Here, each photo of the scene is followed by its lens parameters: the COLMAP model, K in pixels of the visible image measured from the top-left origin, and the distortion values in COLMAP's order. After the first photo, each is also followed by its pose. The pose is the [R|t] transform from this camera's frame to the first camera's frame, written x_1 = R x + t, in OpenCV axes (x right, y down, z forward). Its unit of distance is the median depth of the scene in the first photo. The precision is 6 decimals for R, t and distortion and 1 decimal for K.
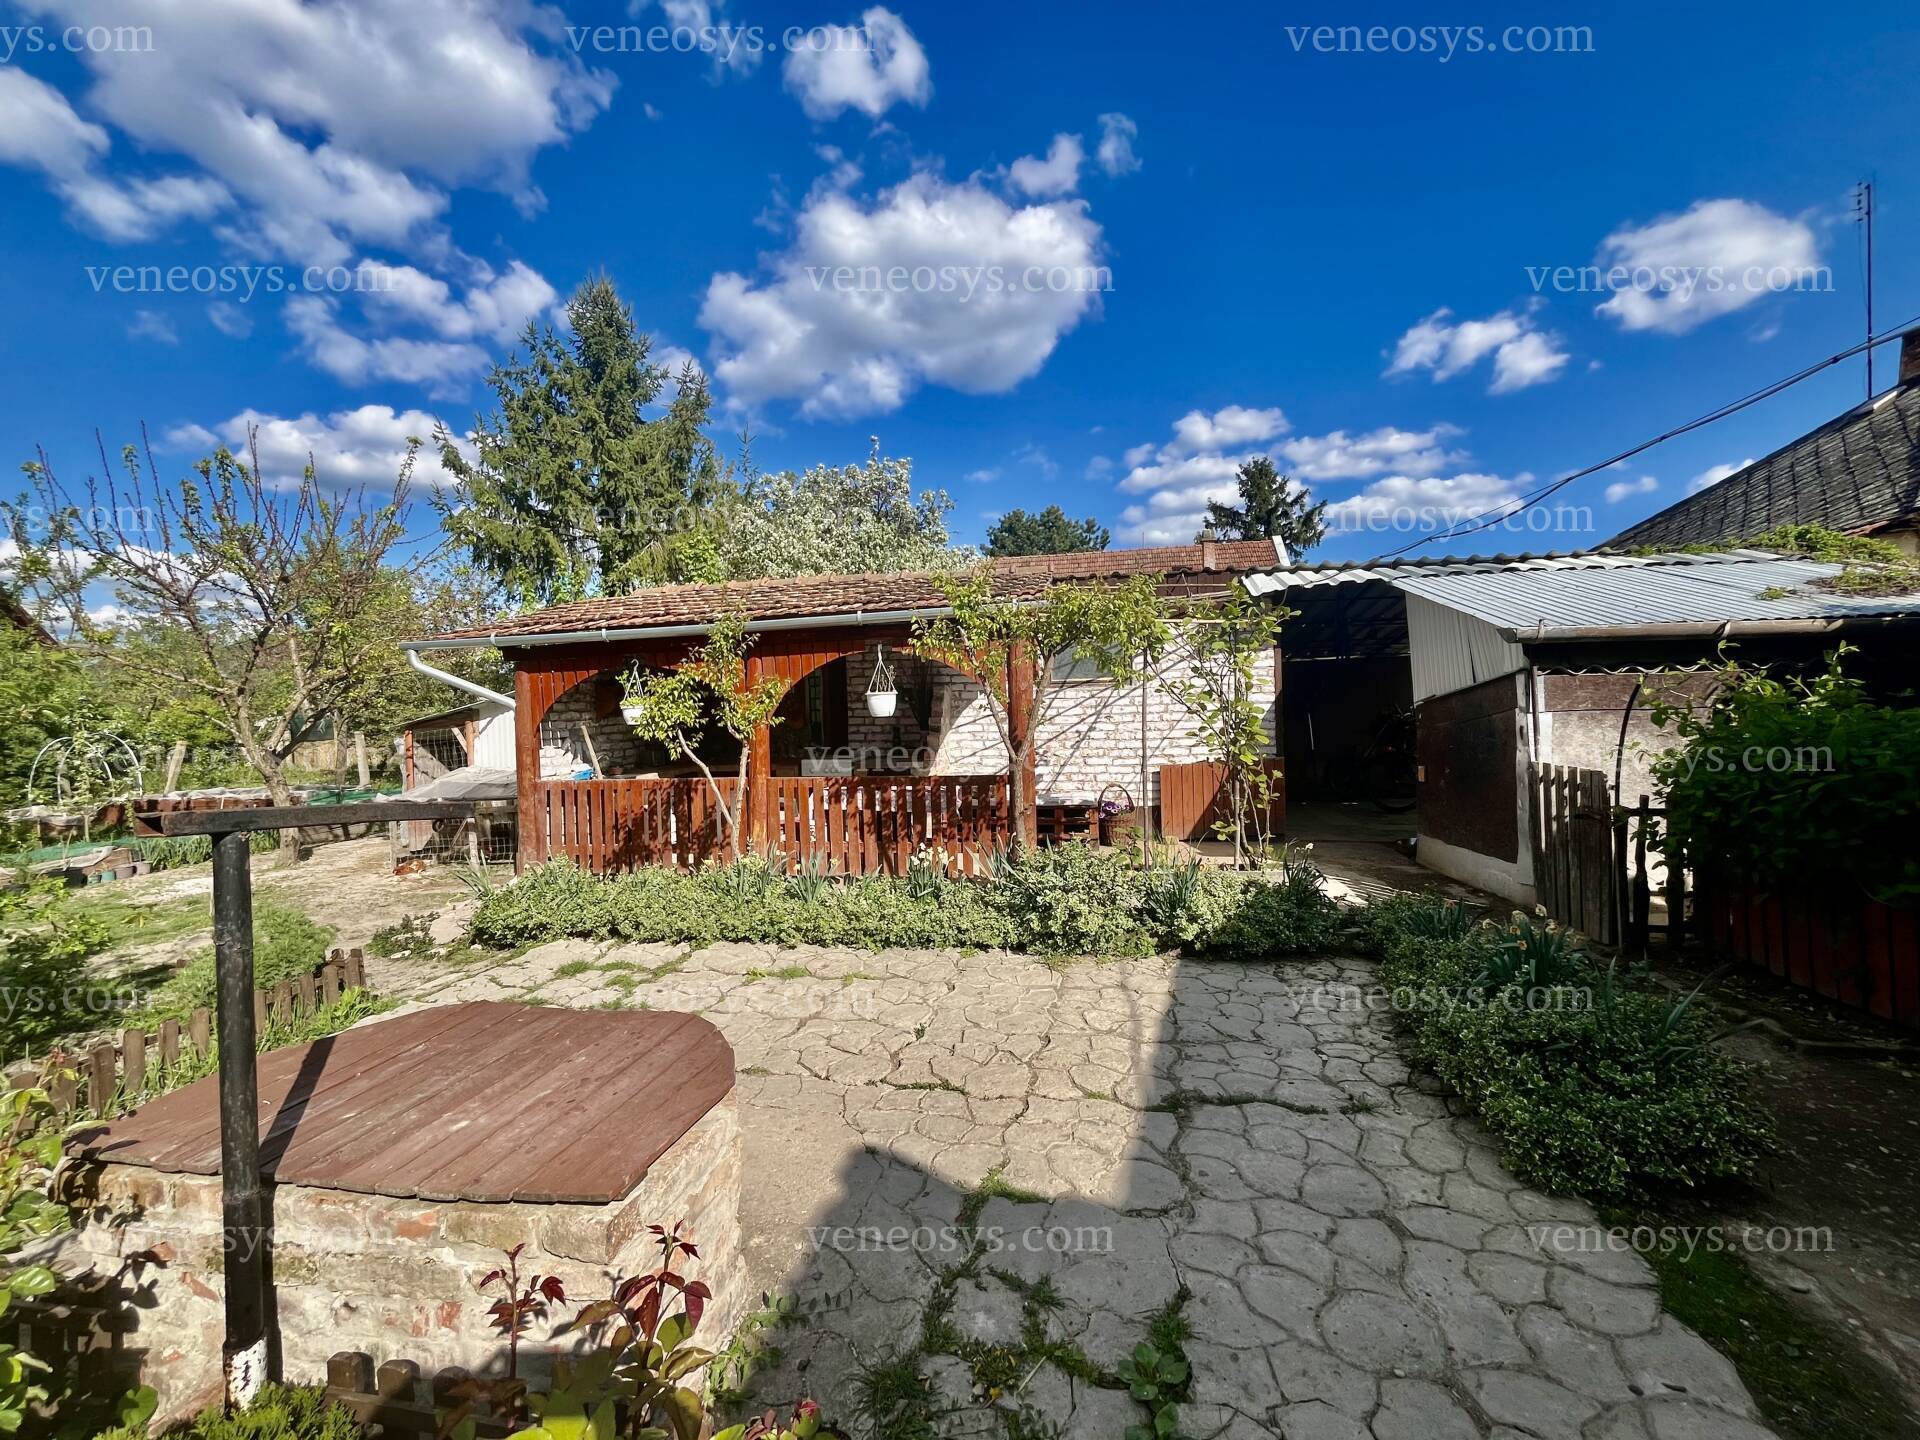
lens RADIAL K [[772.6, 0, 960.0], [0, 772.6, 720.0], [0, 0, 1]] dist [-0.005336, 0.000193]
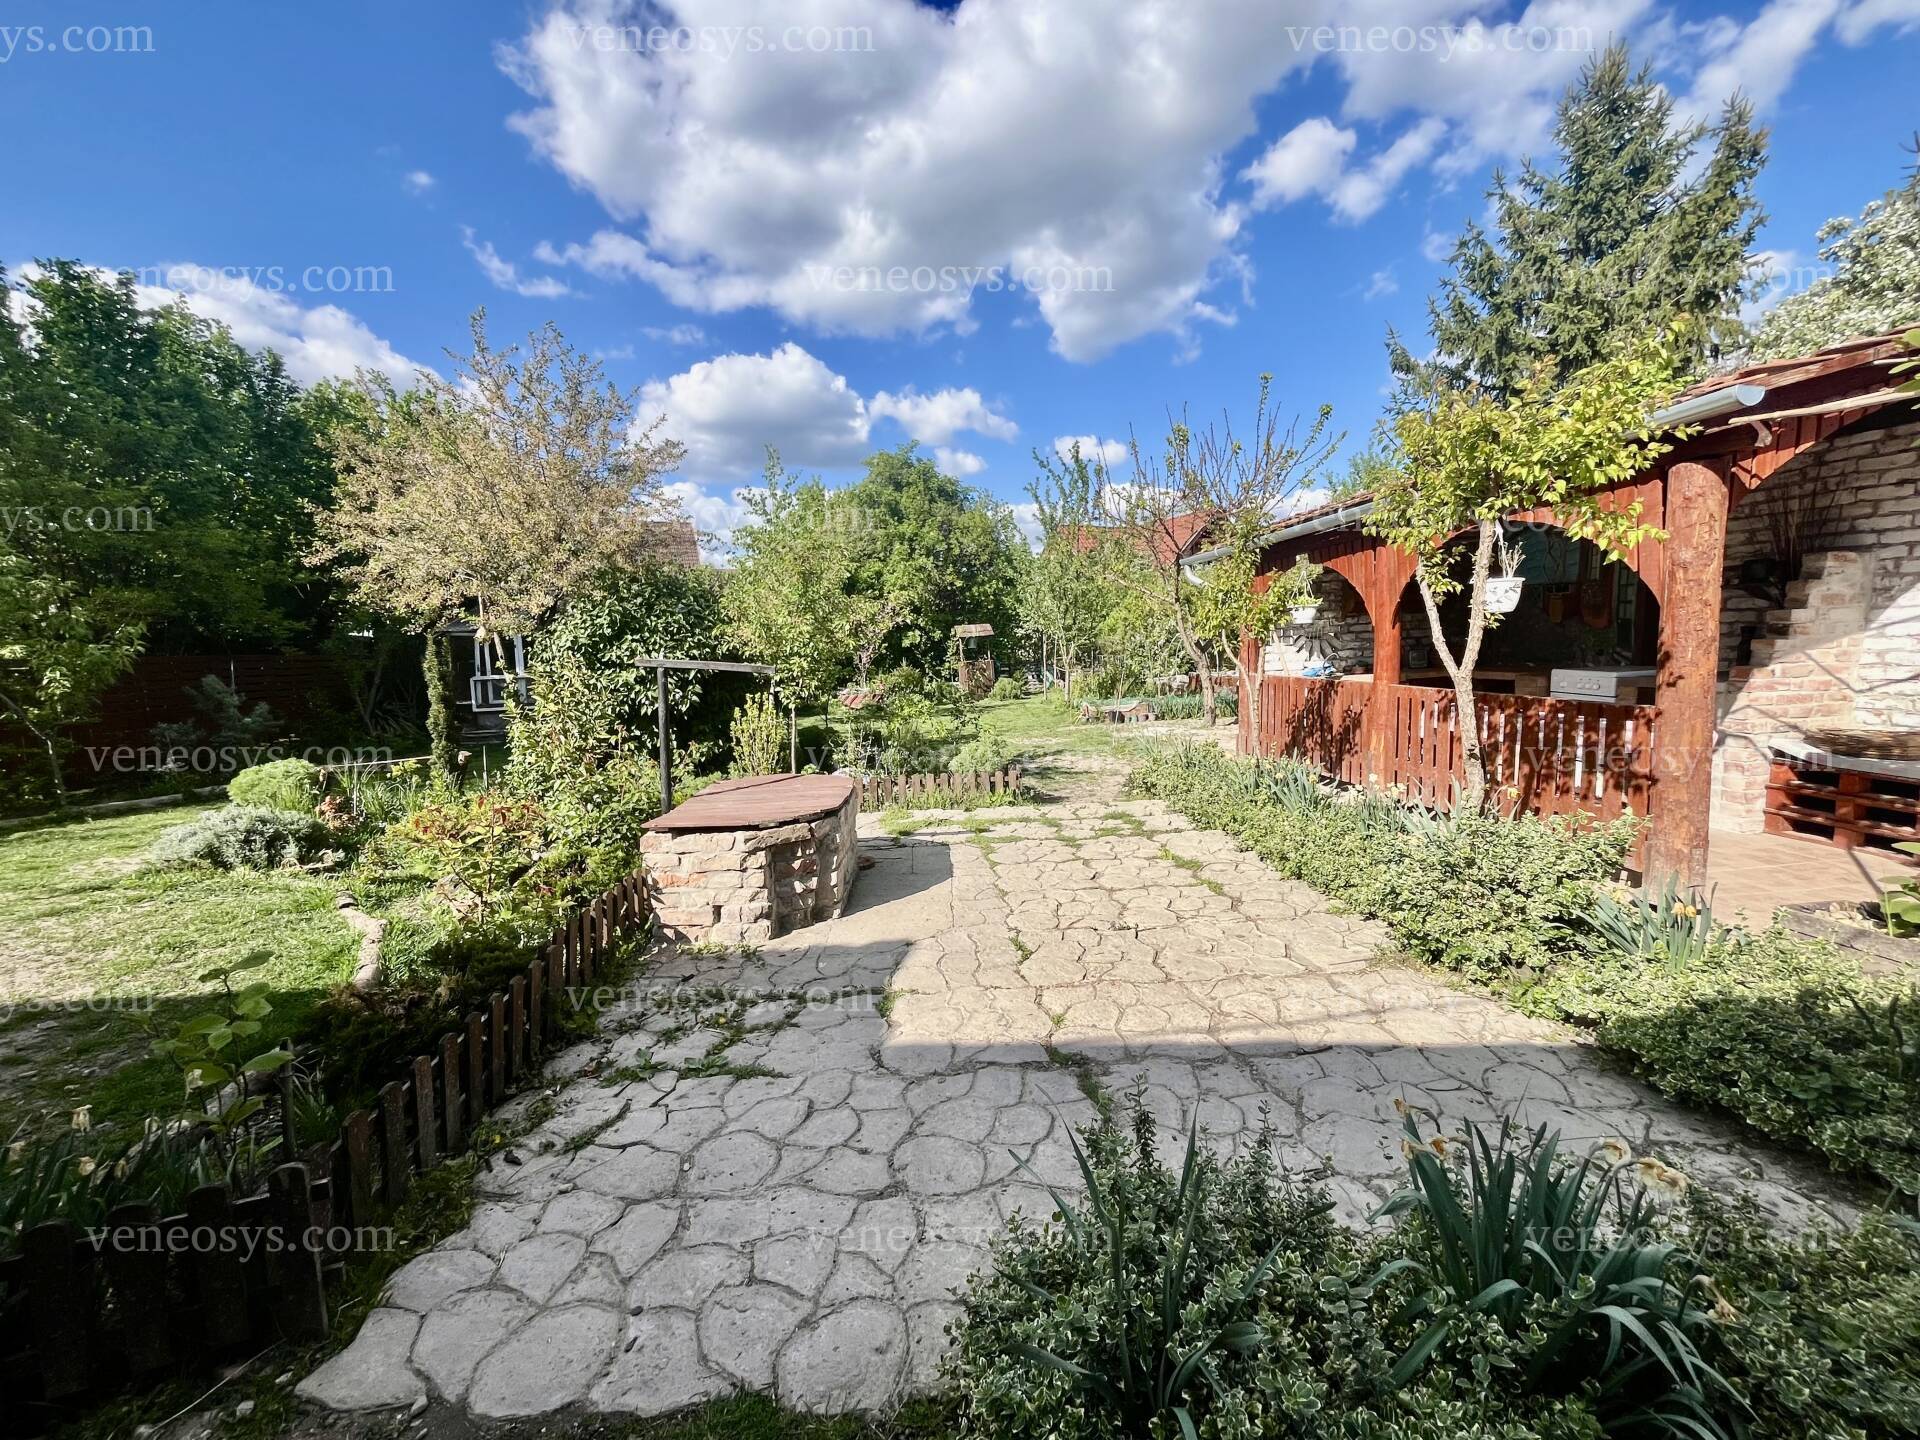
lens RADIAL K [[772.6, 0, 960.0], [0, 772.6, 720.0], [0, 0, 1]] dist [-0.005336, 0.000193]
pose [[0.272637, 0.116412, -0.955048, 0.881479], [0.013595, 0.992088, 0.124807, -0.003900], [0.962021, -0.047011, 0.268897, 0.554240]]
